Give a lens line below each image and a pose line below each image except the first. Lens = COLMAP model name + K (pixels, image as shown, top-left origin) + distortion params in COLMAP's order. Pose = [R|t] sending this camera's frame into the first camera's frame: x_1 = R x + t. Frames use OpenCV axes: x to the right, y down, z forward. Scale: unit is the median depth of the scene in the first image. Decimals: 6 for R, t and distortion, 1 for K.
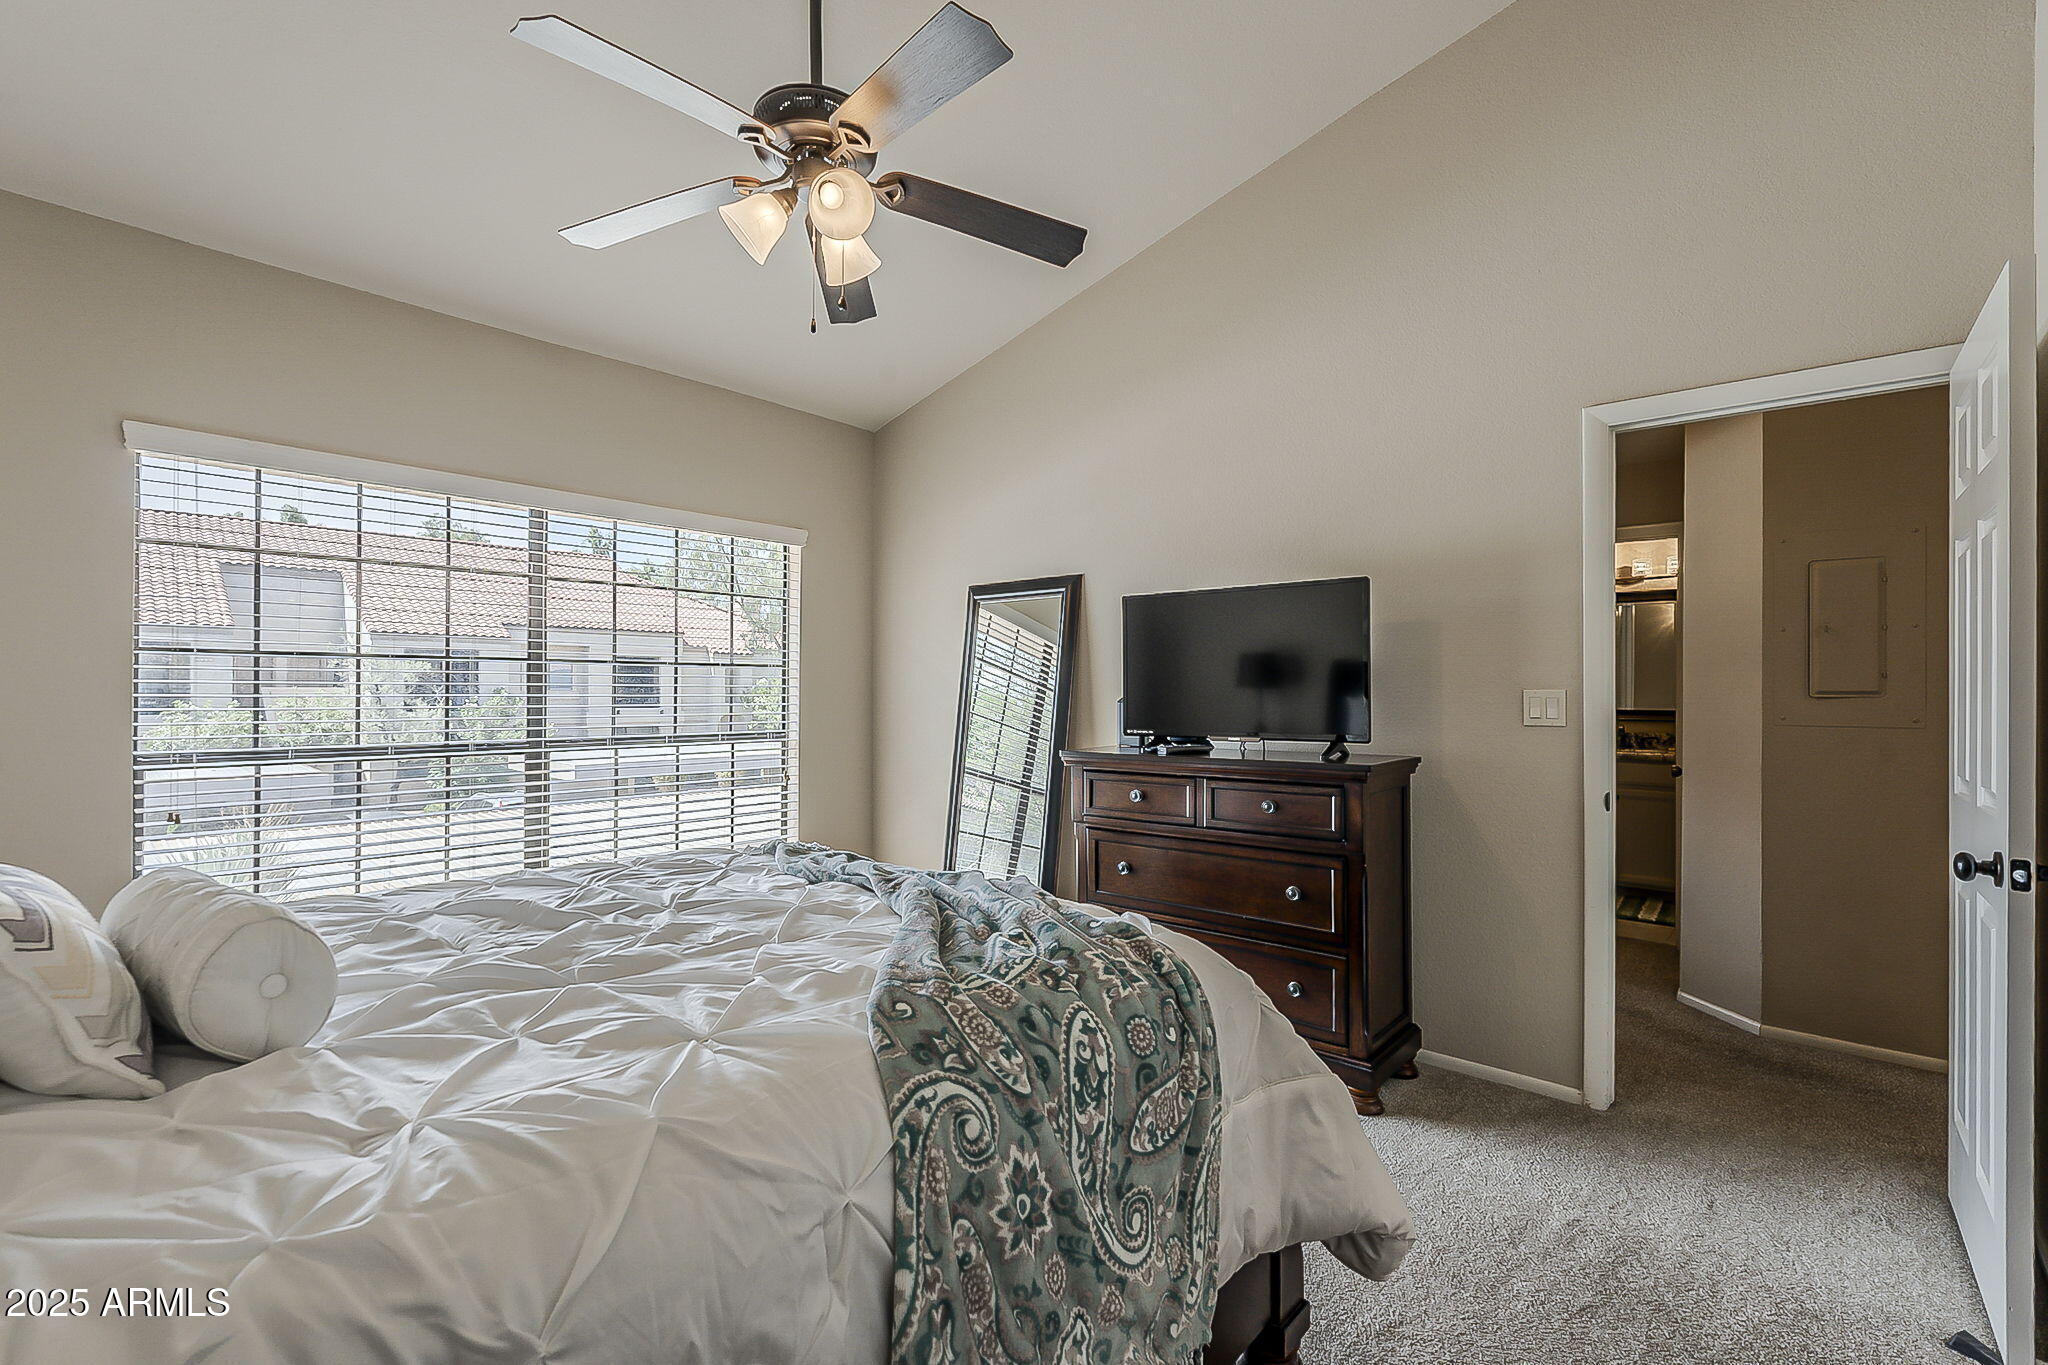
lens RADIAL K [[902.6, 0, 1017.7], [0, 902.6, 687.0], [0, 0, 1]] dist [-0.000185, 0.000061]
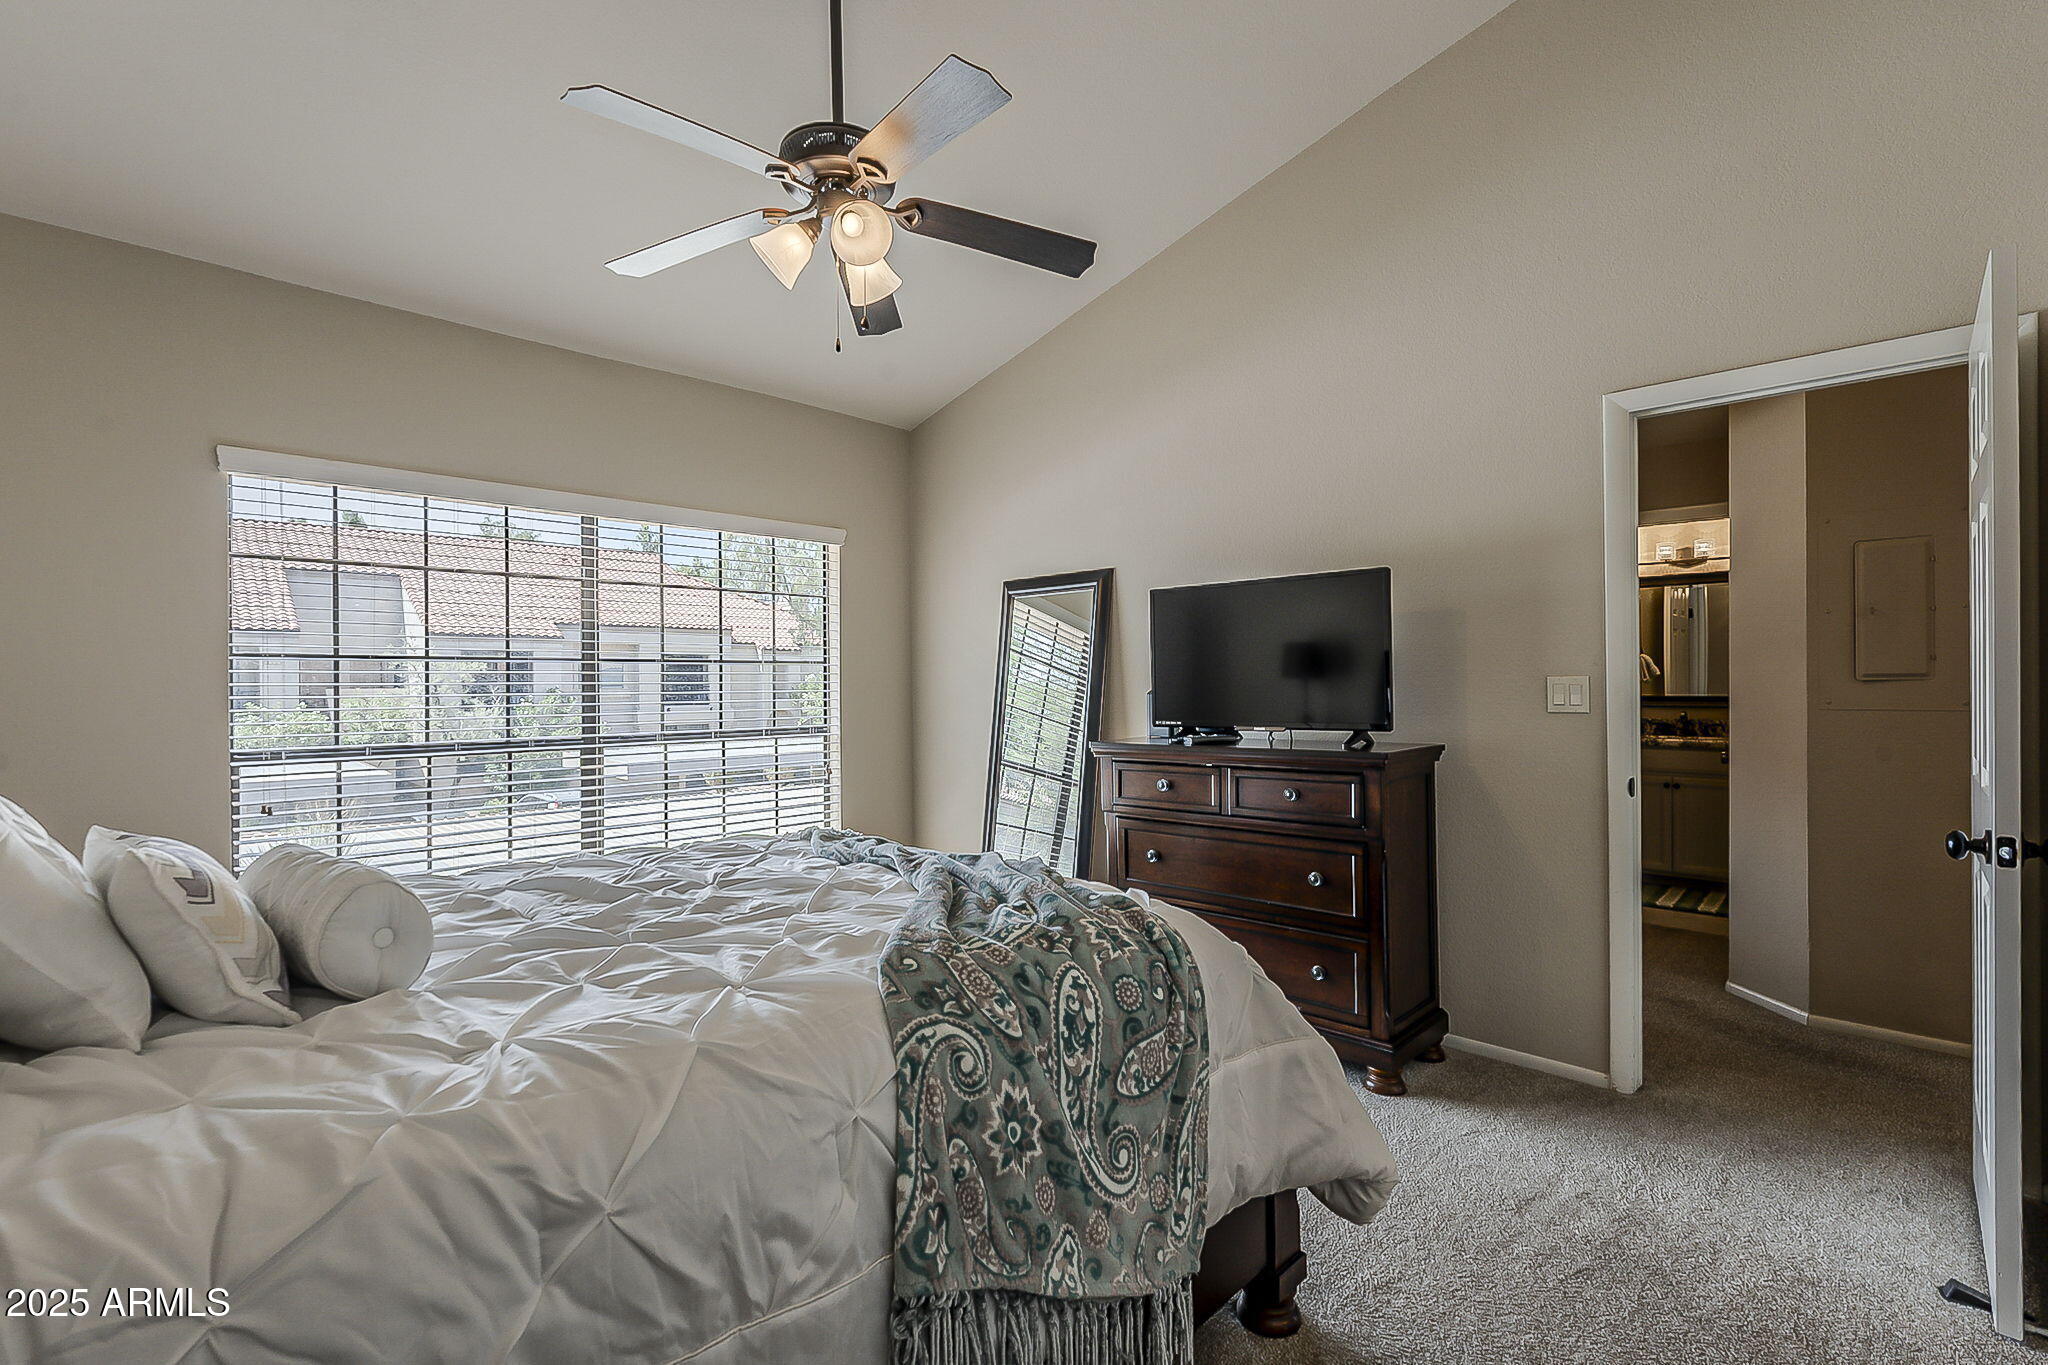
lens RADIAL K [[922.7, 0, 1020.8], [0, 922.7, 685.8], [0, 0, 1]] dist [-0.001572, 0.000777]
pose [[0.998598, -0.011809, -0.051592, 0.046139], [0.012112, 0.999911, 0.005568, 0.000297], [0.051521, -0.006185, 0.998653, -0.093463]]
